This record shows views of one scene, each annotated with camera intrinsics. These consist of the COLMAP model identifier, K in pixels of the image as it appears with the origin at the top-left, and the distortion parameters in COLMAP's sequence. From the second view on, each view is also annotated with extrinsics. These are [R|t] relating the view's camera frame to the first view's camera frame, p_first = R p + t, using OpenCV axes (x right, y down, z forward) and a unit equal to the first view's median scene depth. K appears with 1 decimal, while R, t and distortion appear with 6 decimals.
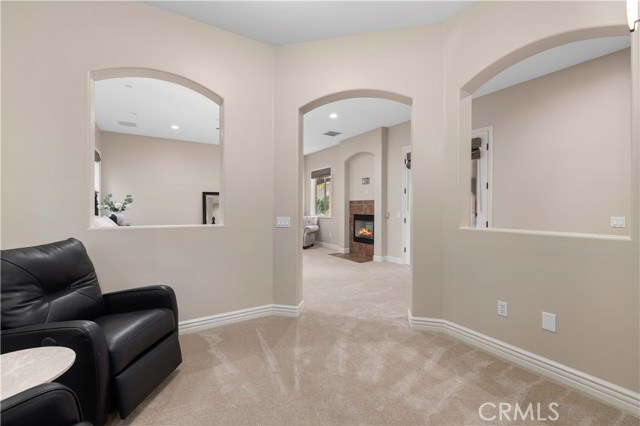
lens RADIAL K [[269.7, 0, 319.2], [0, 269.7, 209.8], [0, 0, 1]] dist [0.006810, -0.000737]
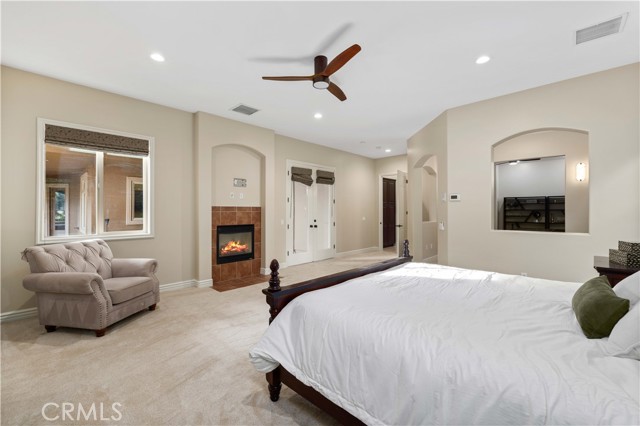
lens RADIAL K [[269.7, 0, 319.0], [0, 269.7, 213.0], [0, 0, 1]] dist [0.006810, -0.000737]
pose [[-0.247992, 0.007212, 0.968735, -0.645609], [0.021810, 0.999760, -0.001860, -0.009584], [-0.968516, 0.020667, -0.248090, 0.953593]]
